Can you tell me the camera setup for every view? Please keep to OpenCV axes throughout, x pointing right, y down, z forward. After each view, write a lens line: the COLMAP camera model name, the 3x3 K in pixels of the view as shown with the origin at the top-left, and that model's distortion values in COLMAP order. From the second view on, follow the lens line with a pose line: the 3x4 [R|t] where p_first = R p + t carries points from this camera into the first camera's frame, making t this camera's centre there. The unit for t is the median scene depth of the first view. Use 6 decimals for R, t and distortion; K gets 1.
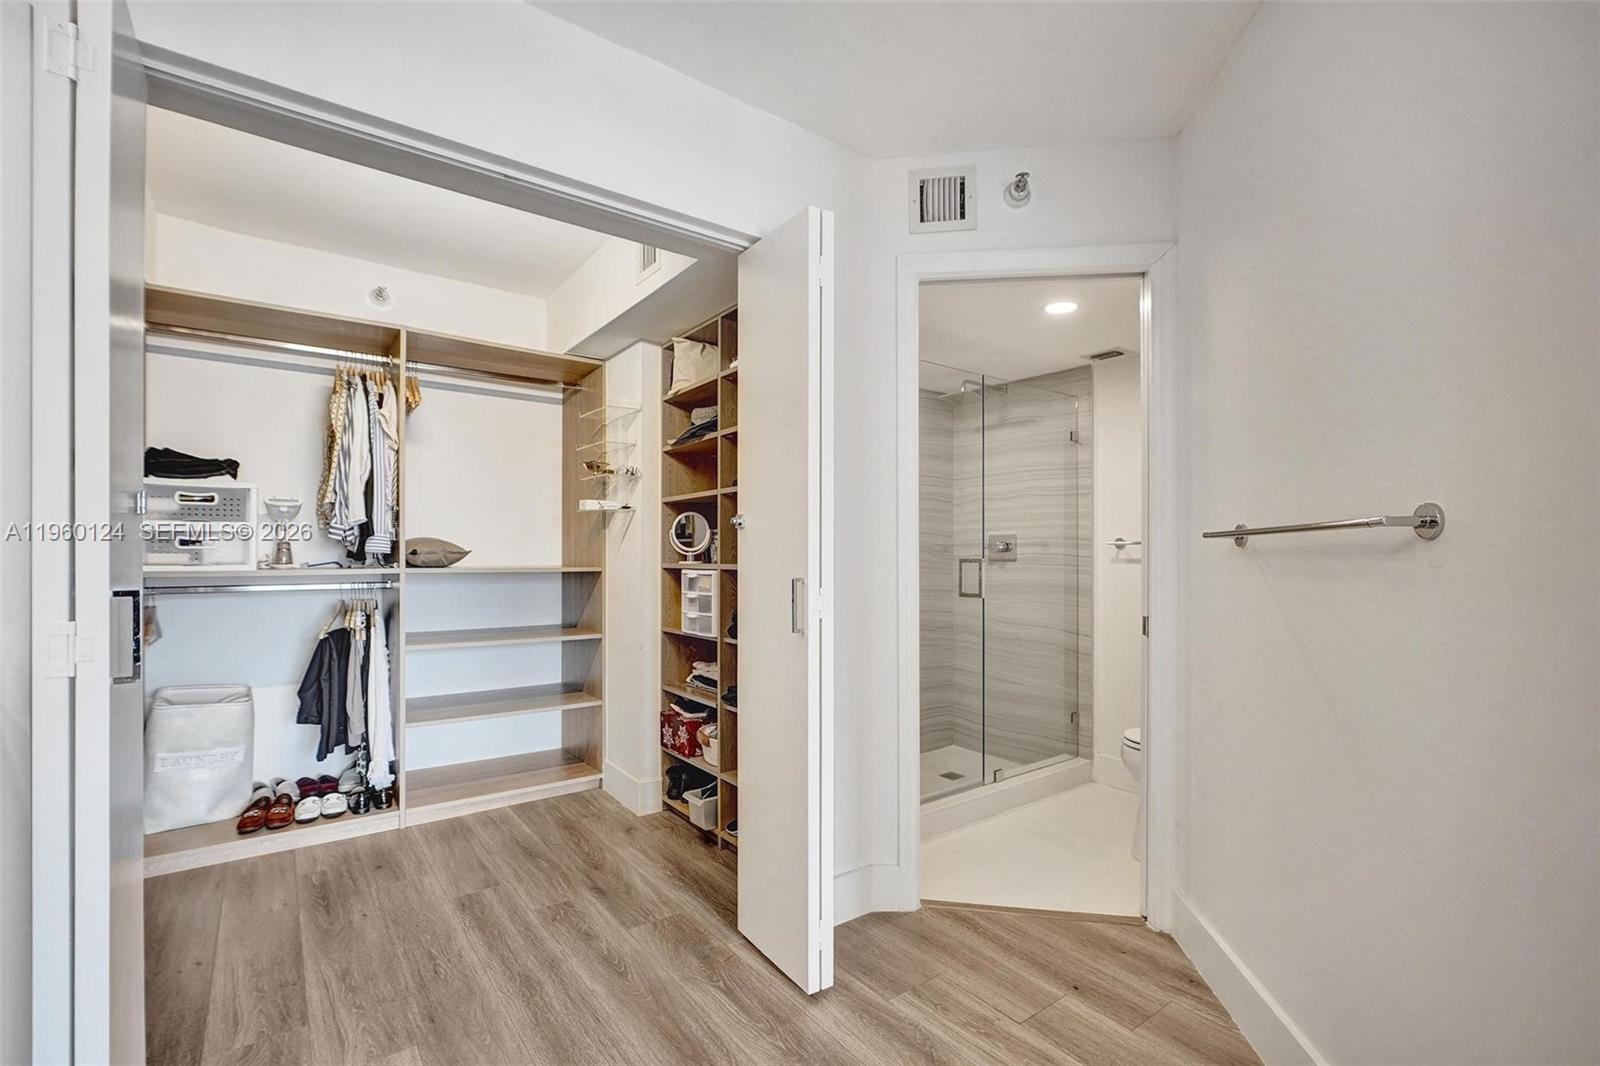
lens RADIAL K [[715.2, 0, 793.8], [0, 715.2, 543.1], [0, 0, 1]] dist [-0.002067, 0.000085]
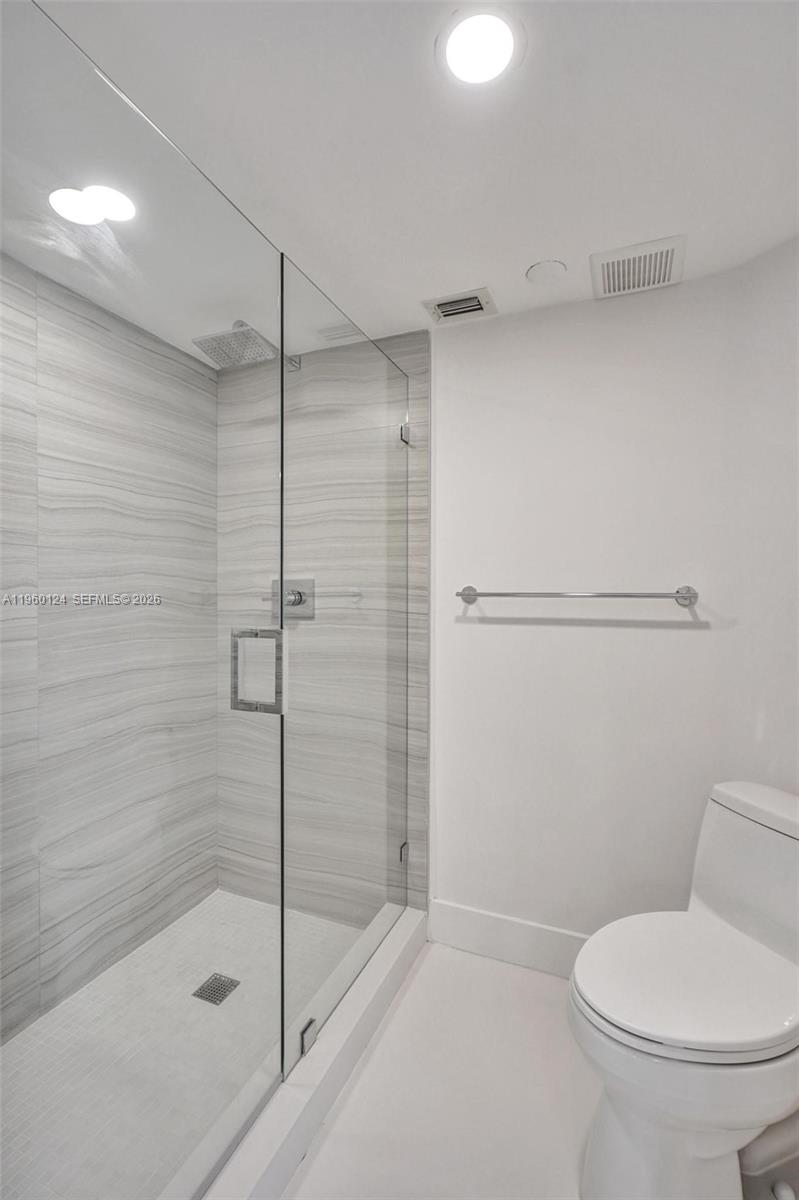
lens RADIAL K [[536.4, 0, 392.5], [0, 536.4, 596.1], [0, 0, 1]] dist [-0.002067, 0.000085]
pose [[0.860530, -0.007818, 0.509340, 0.126881], [-0.005340, 0.999689, 0.024365, -0.009913], [-0.509372, -0.023687, 0.860220, 0.572144]]
